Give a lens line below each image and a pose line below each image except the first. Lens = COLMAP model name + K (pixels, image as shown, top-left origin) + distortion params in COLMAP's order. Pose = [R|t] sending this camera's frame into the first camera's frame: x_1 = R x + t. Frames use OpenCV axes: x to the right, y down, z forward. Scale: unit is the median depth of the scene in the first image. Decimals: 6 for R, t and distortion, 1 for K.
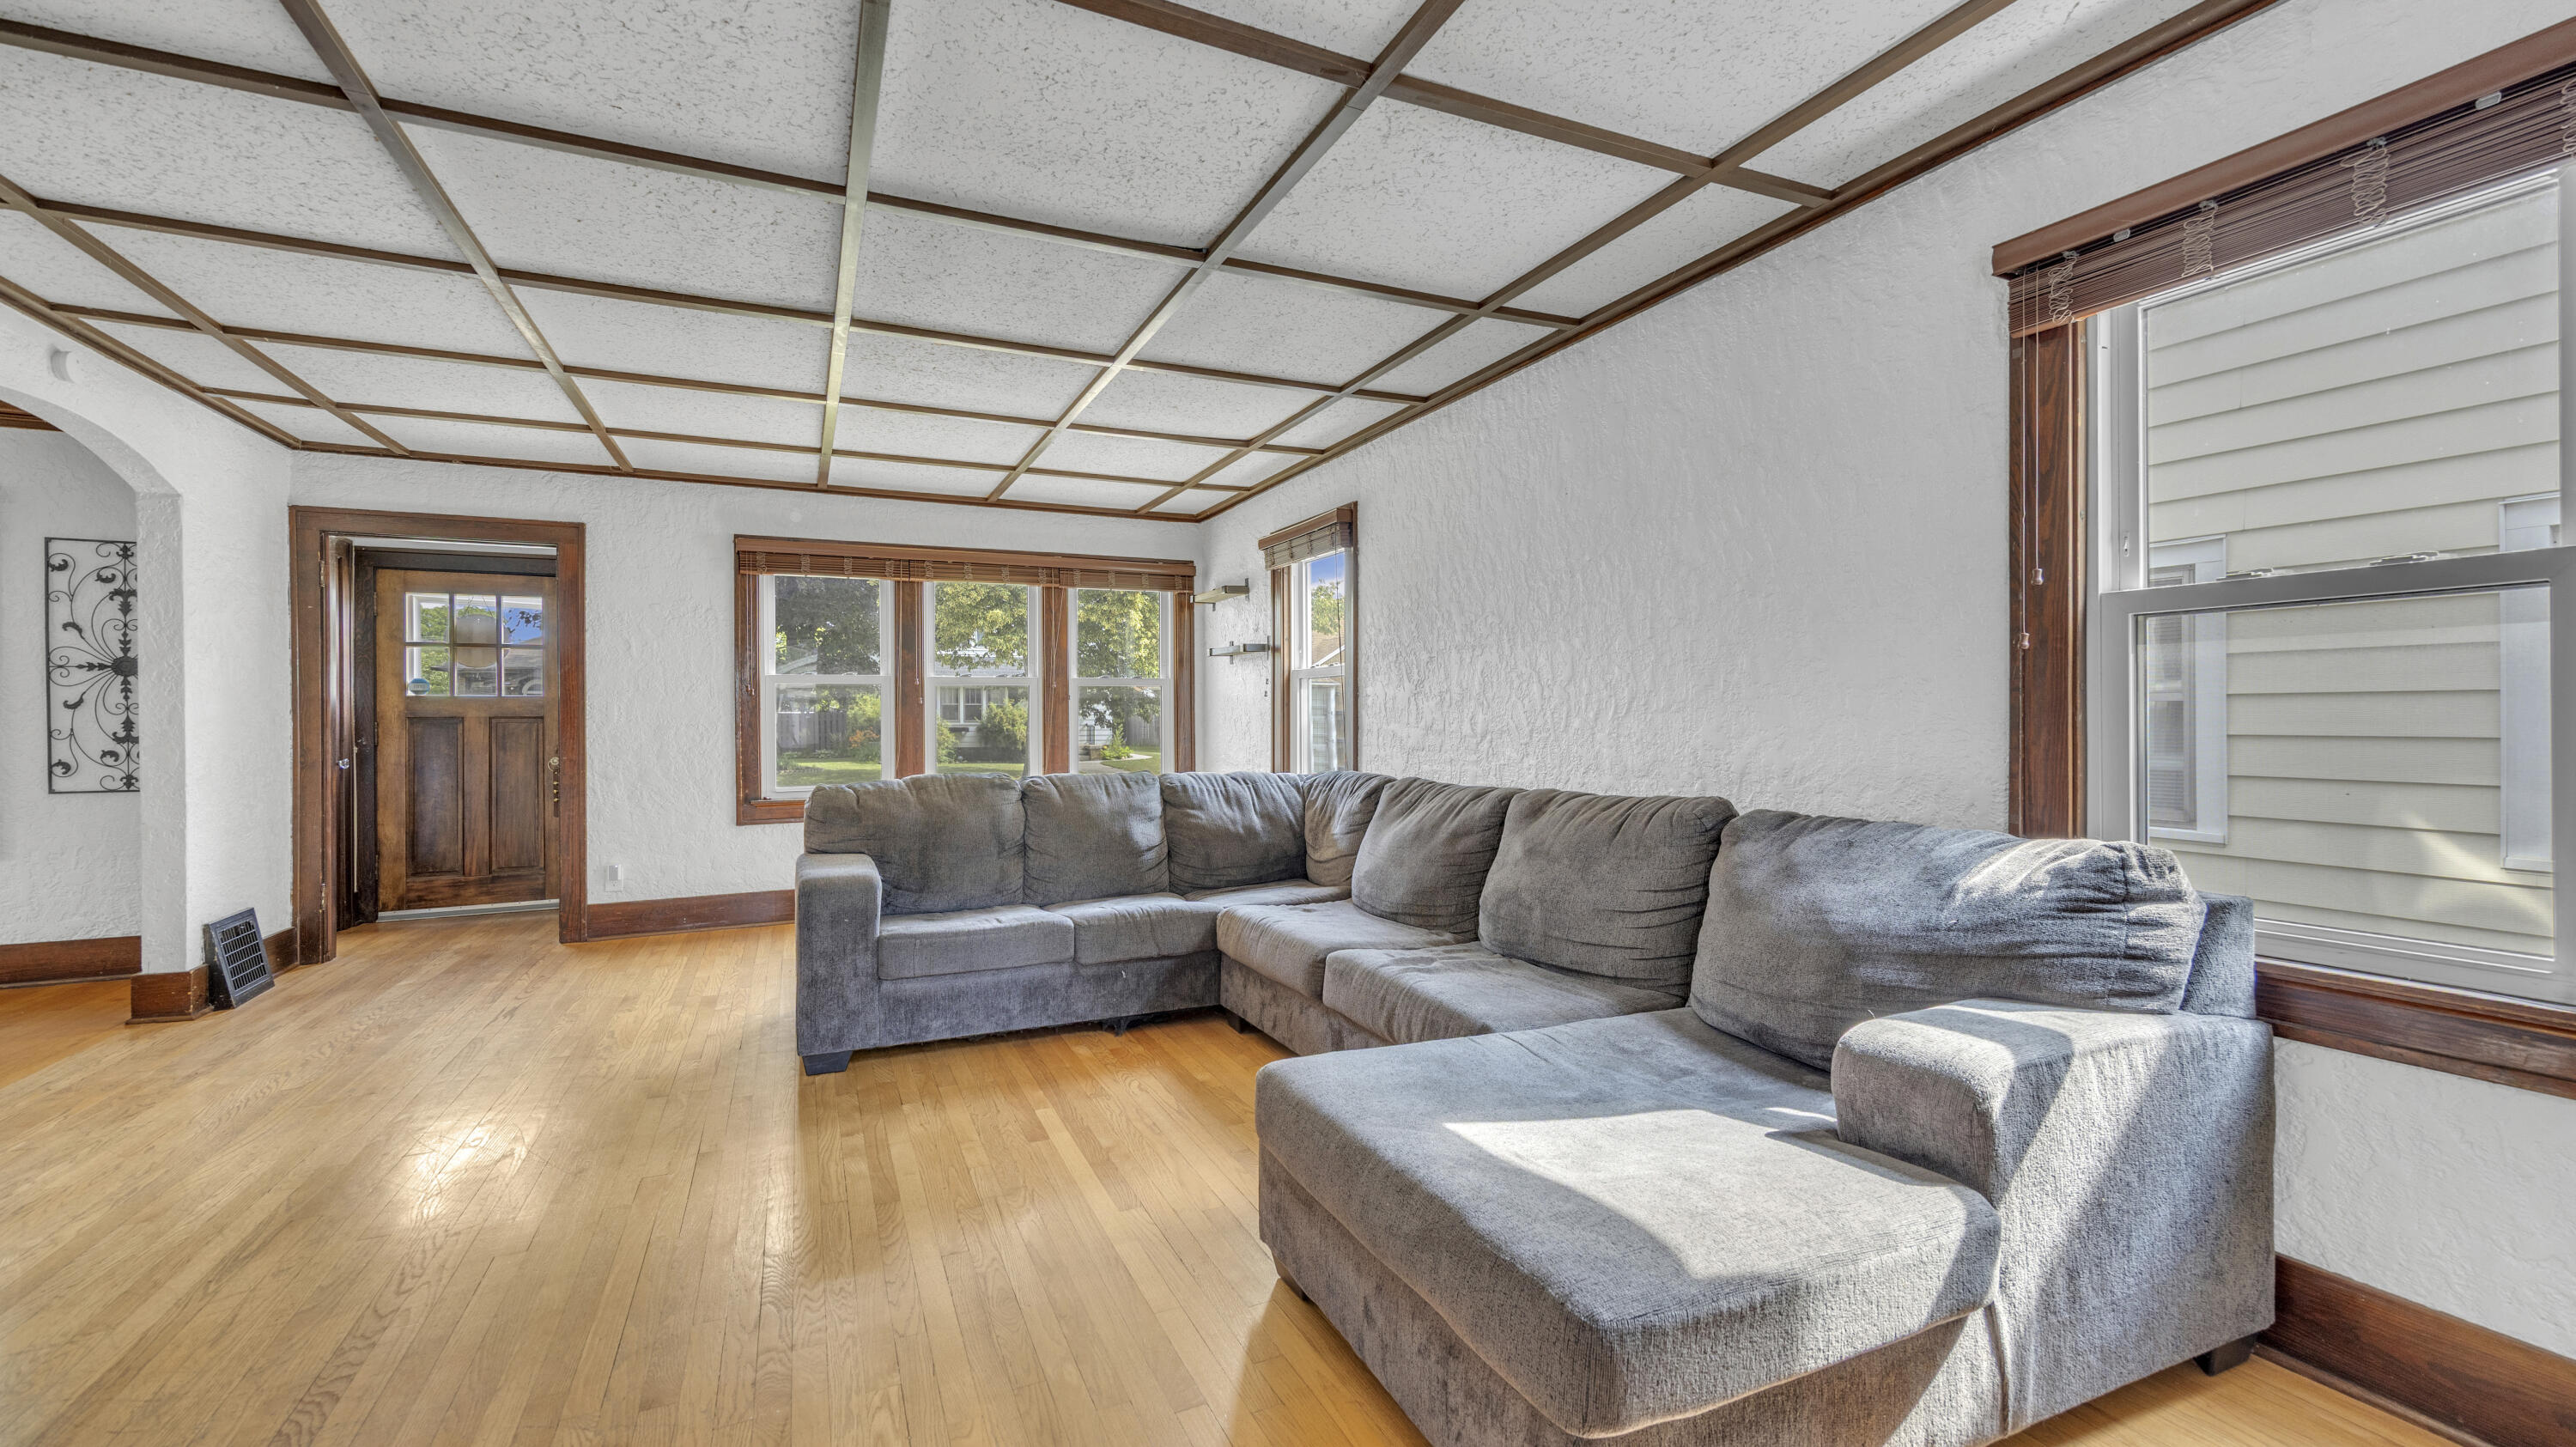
lens RADIAL K [[1039.9, 0, 1284.9], [0, 1039.9, 725.5], [0, 0, 1]] dist [-0.011243, -0.000305]
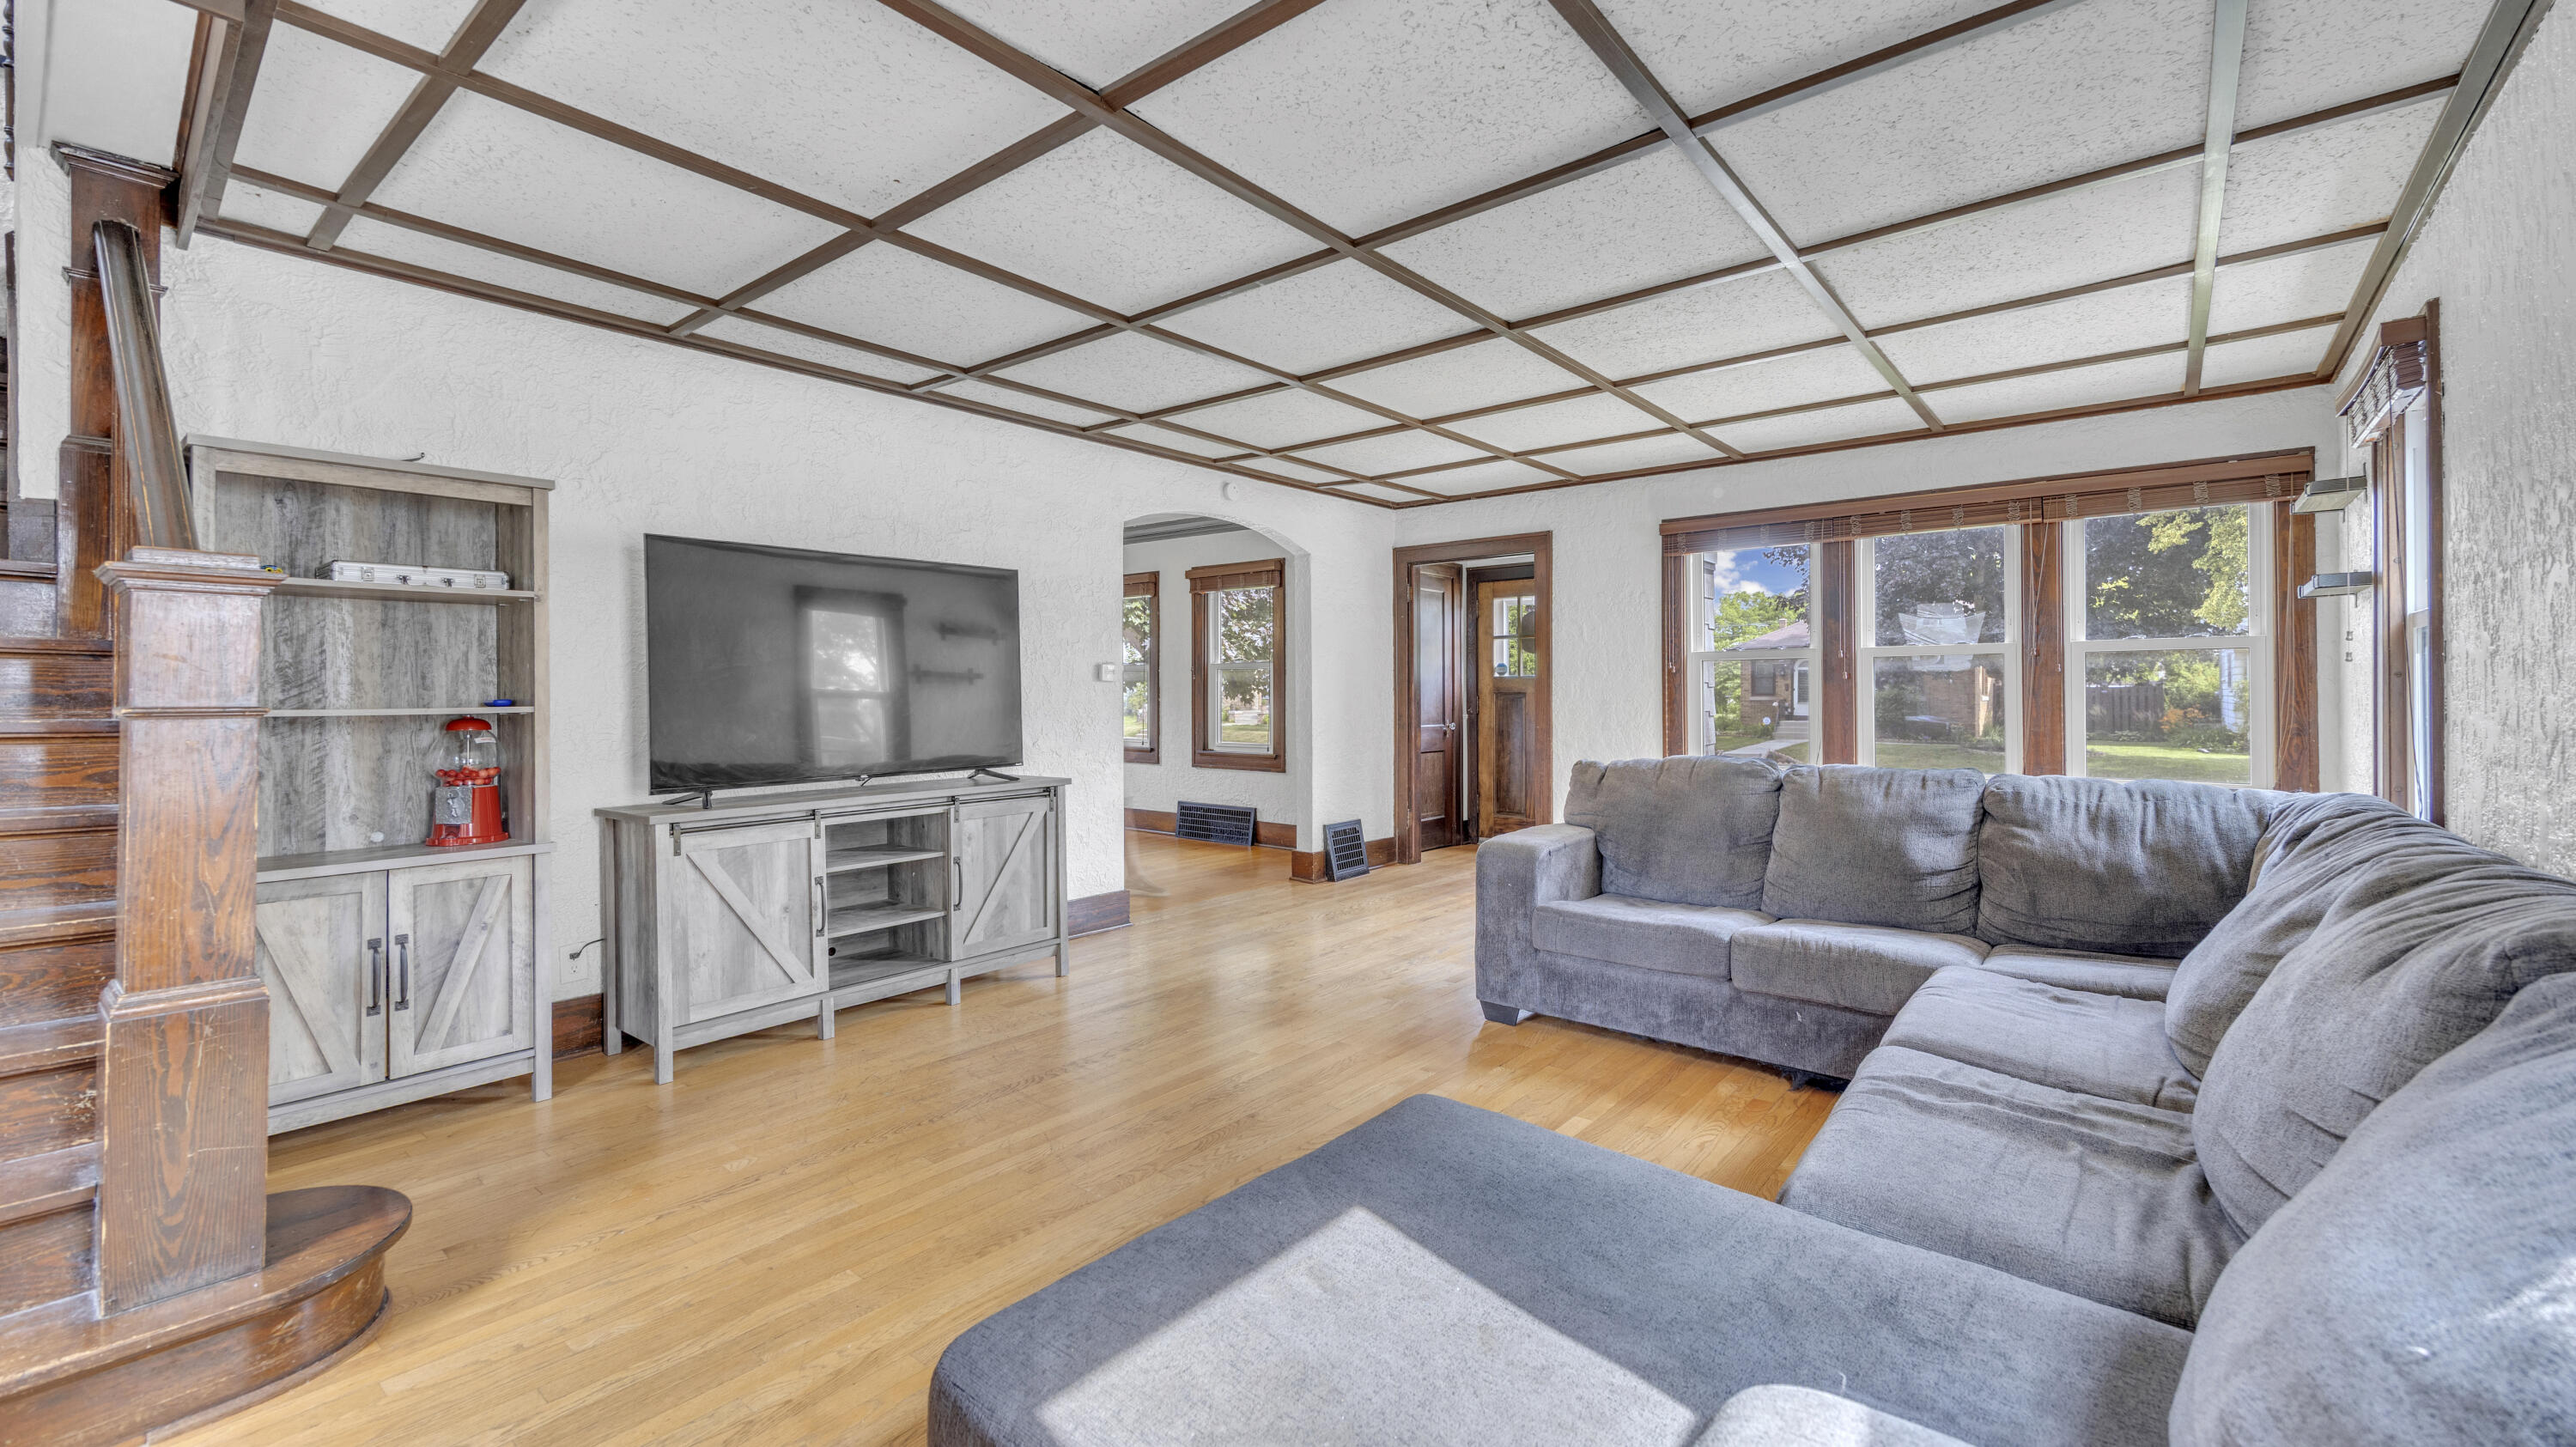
lens RADIAL K [[1039.9, 0, 1210.2], [0, 1039.9, 693.2], [0, 0, 1]] dist [-0.011243, -0.000305]
pose [[0.380069, 0.001215, -0.924957, 0.362374], [0.001458, 0.999997, 0.001912, -0.013351], [0.924957, -0.002076, 0.380066, 0.233372]]
